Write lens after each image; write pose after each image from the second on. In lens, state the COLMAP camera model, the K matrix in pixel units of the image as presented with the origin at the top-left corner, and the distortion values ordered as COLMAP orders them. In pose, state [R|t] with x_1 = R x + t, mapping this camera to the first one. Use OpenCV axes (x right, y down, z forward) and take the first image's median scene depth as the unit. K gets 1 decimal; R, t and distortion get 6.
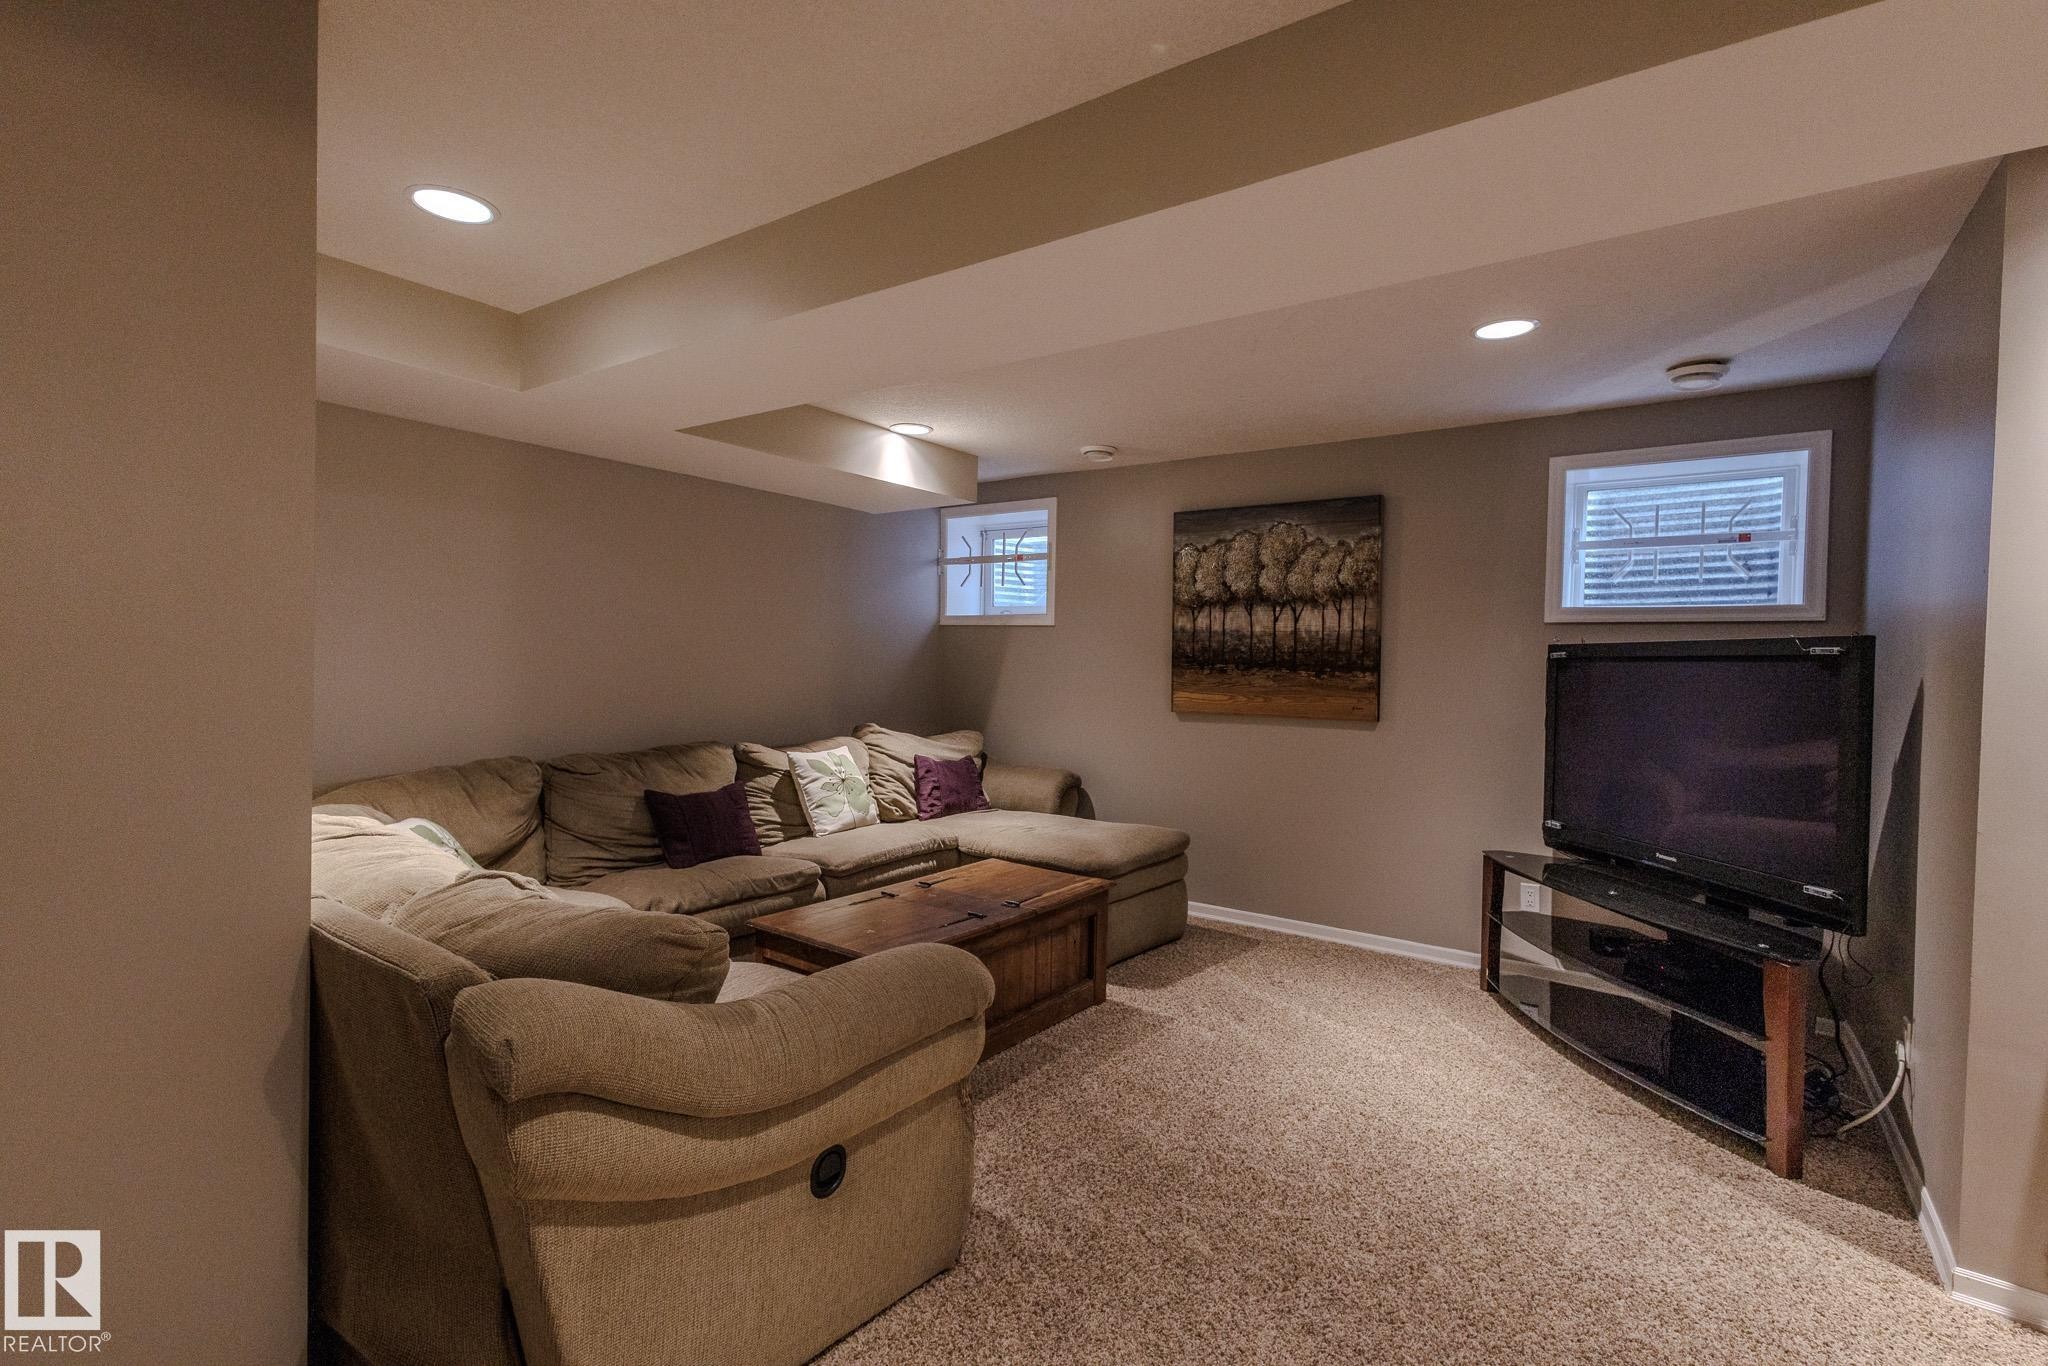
lens RADIAL K [[942.0, 0, 1027.3], [0, 942.0, 678.8], [0, 0, 1]] dist [0.005044, 0.000966]
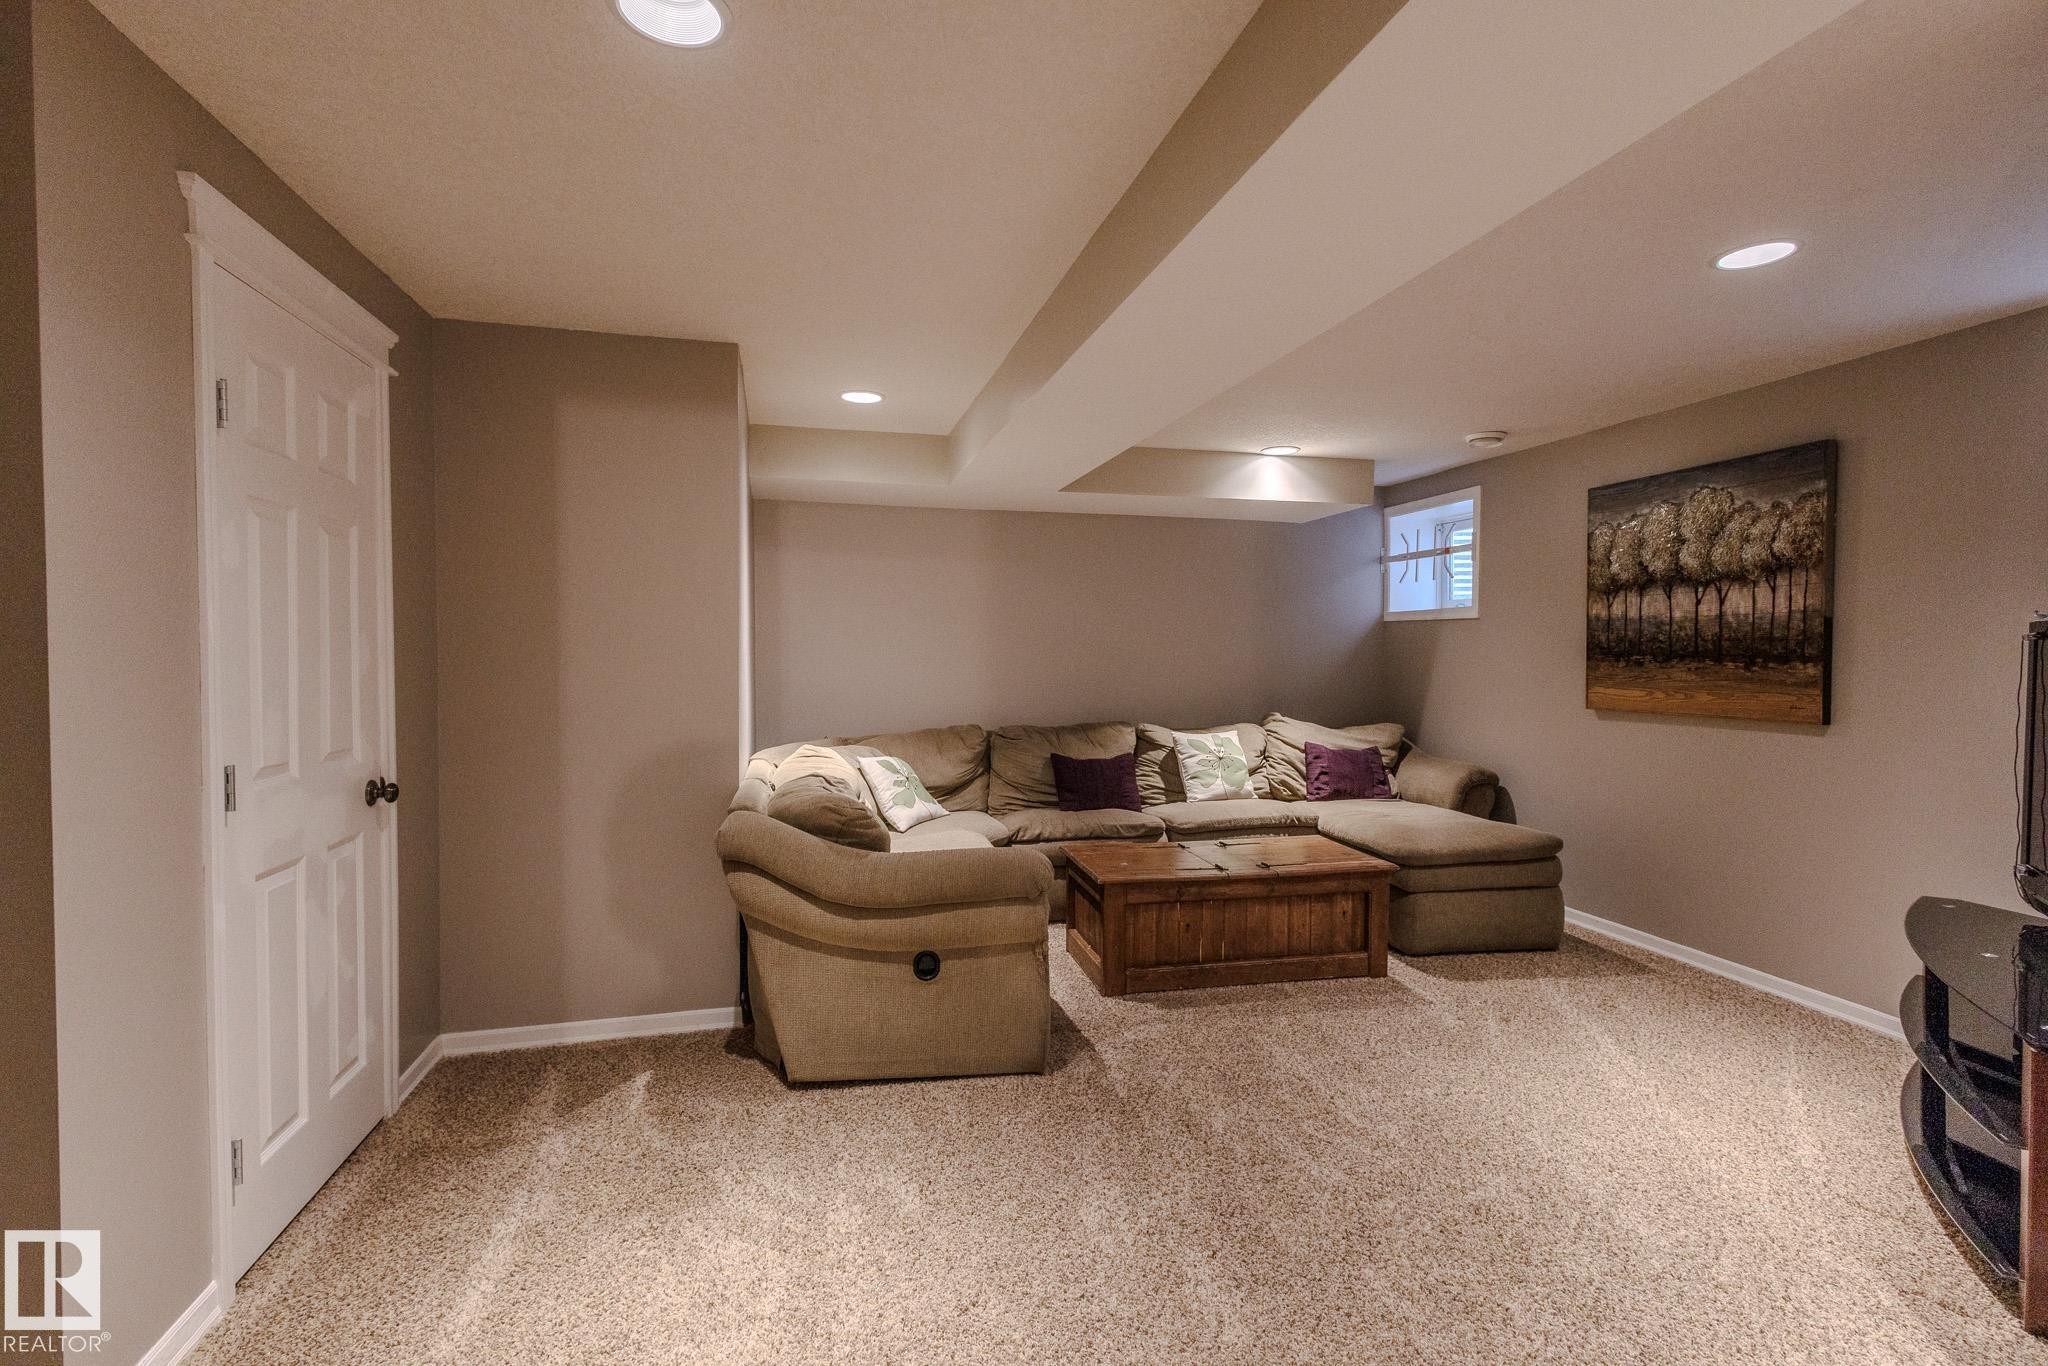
lens RADIAL K [[942.0, 0, 1018.6], [0, 942.0, 678.5], [0, 0, 1]] dist [0.005044, 0.000966]
pose [[0.747478, 0.001432, -0.664285, 0.387457], [-0.000669, 0.999999, 0.001402, 0.005695], [0.664286, -0.000603, 0.747478, -0.050027]]
